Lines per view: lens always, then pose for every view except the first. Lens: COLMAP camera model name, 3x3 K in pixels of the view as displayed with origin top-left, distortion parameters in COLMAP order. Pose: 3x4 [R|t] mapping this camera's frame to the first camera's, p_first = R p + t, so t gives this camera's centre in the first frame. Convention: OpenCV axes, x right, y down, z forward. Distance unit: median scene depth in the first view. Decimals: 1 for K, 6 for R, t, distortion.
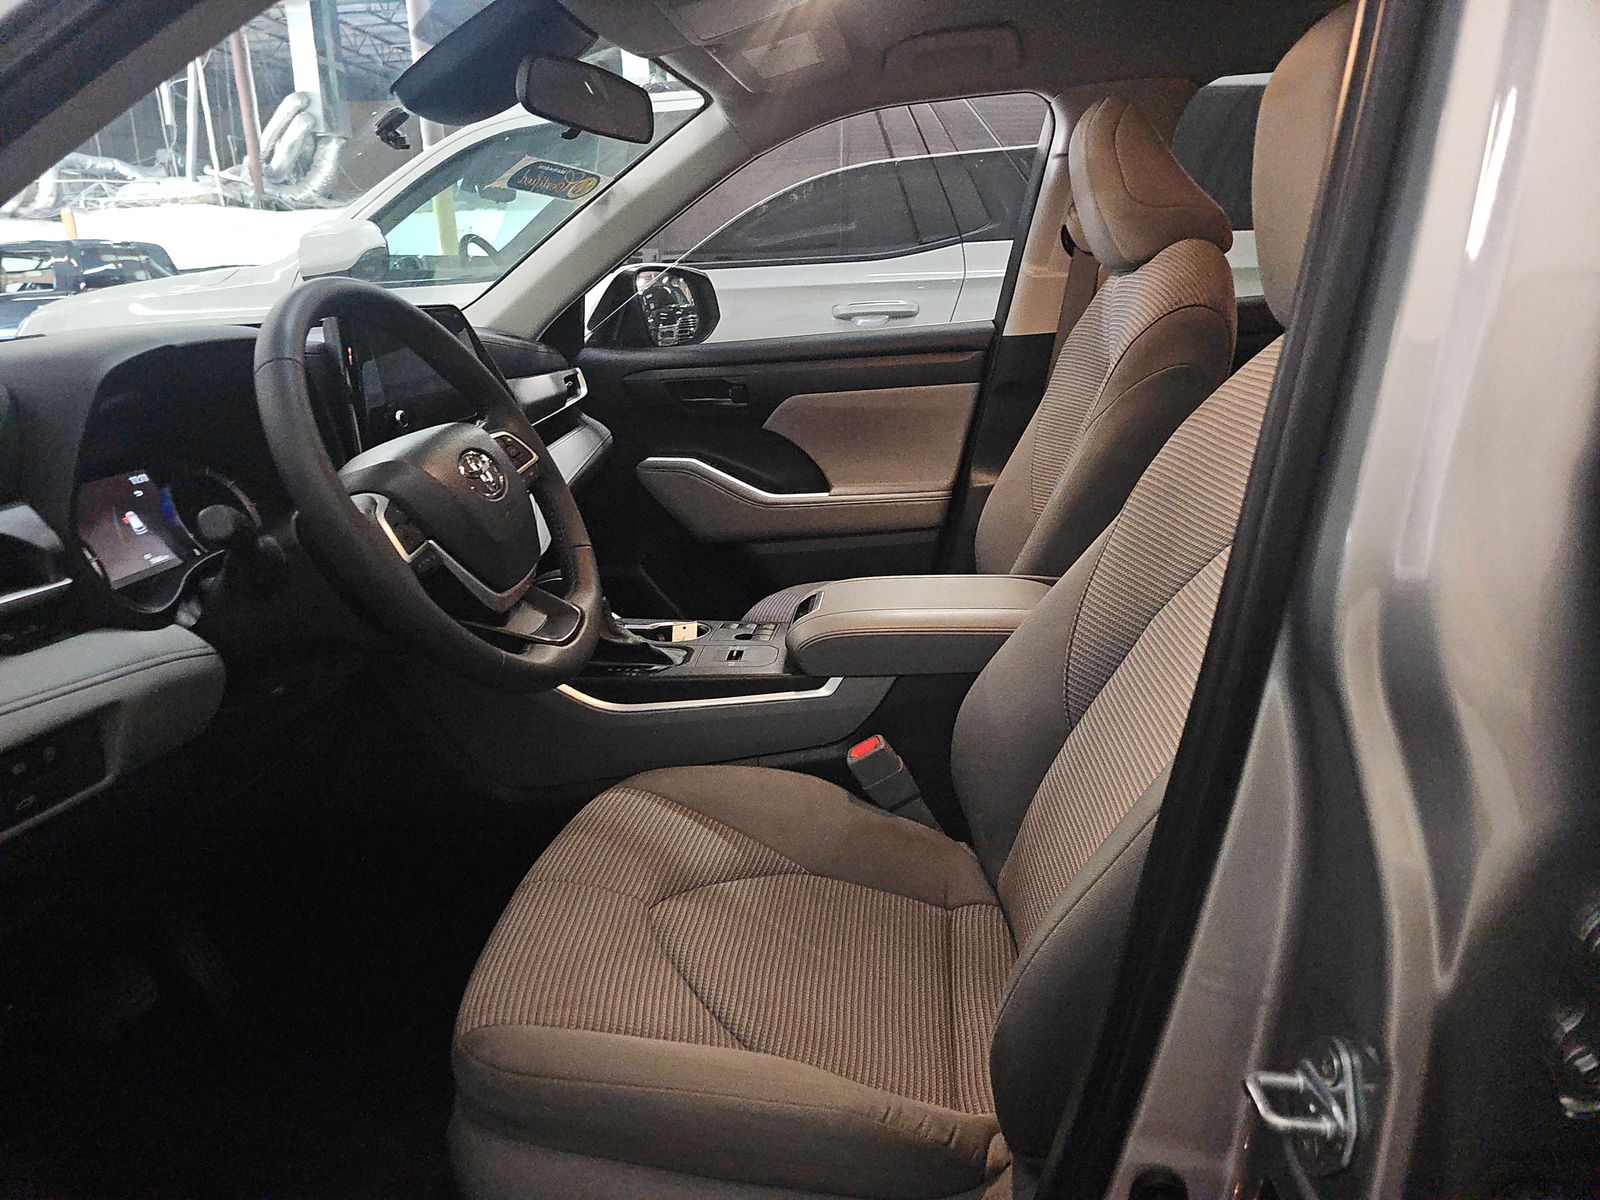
lens RADIAL K [[1058.3, 0, 797.5], [0, 1058.3, 606.1], [0, 0, 1]] dist [-0.002606, -0.001506]
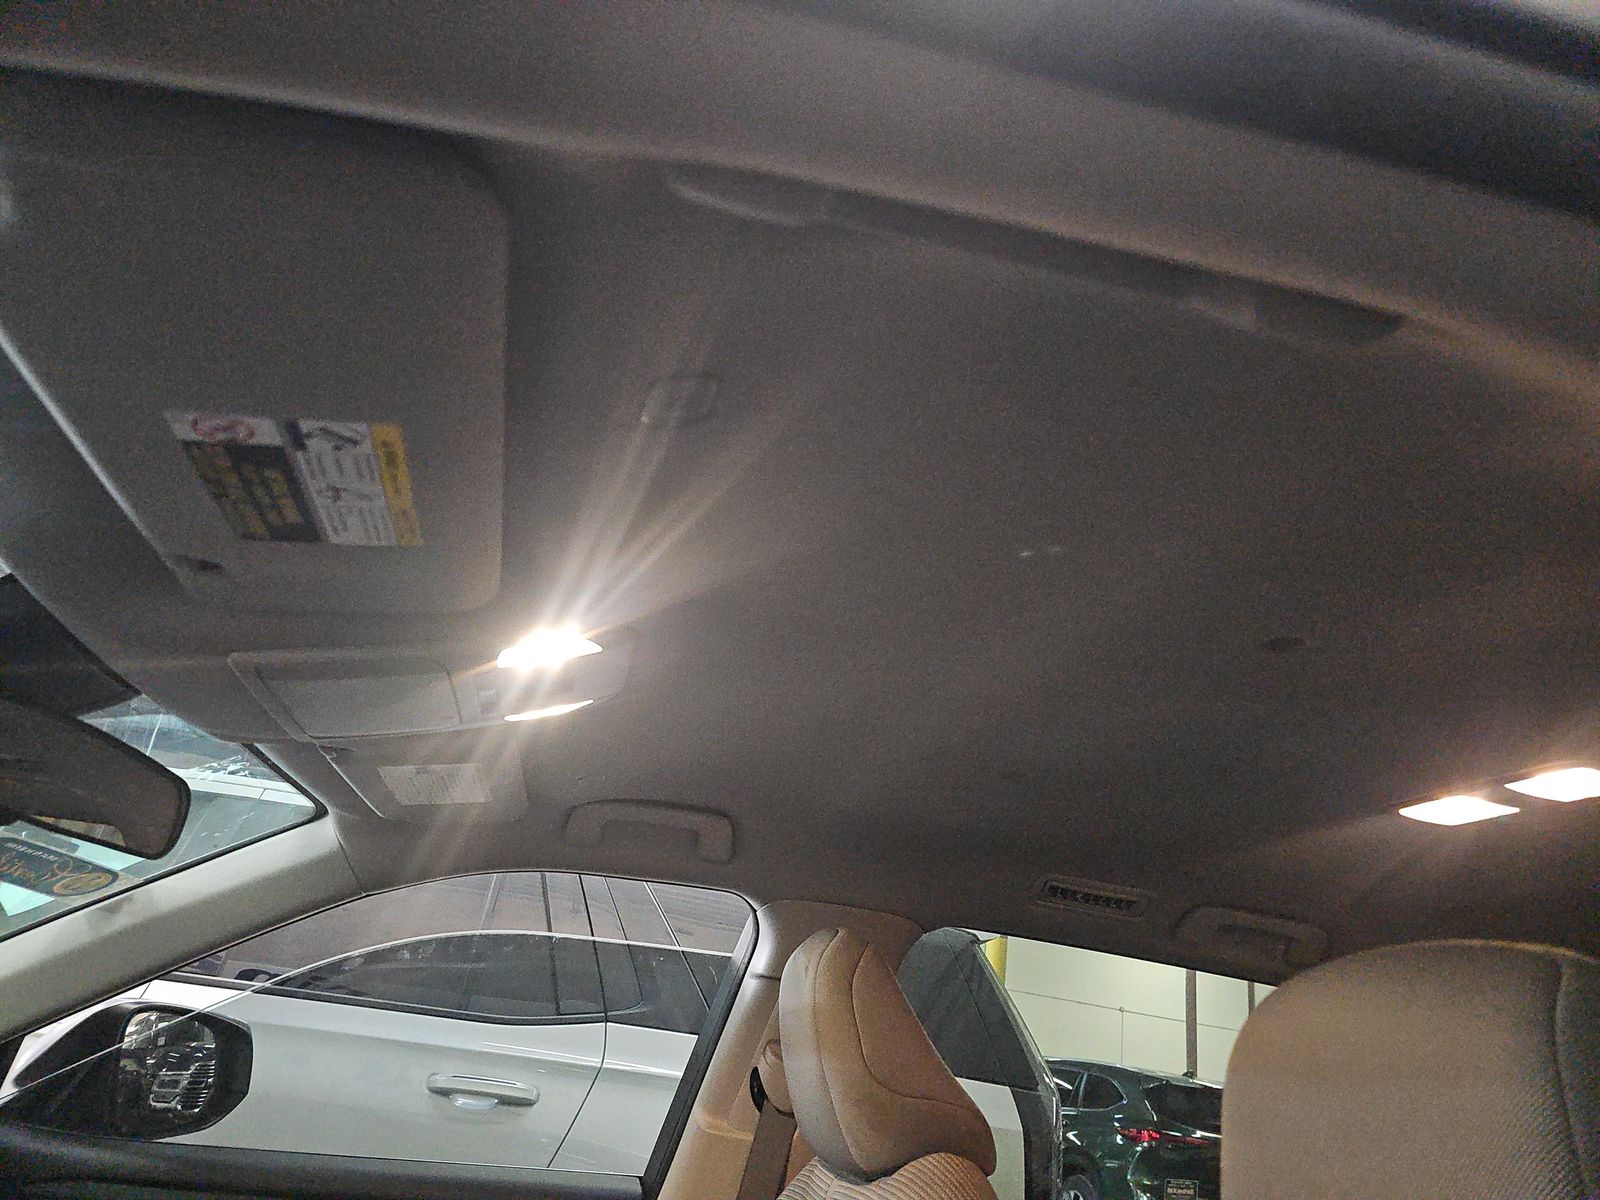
lens RADIAL K [[1058.3, 0, 799.5], [0, 1058.3, 603.7], [0, 0, 1]] dist [-0.002606, -0.001506]
pose [[0.930910, 0.276972, 0.238103, 0.010017], [-0.065951, 0.768641, -0.636272, -0.136509], [-0.359245, 0.576609, 0.733802, 0.245351]]
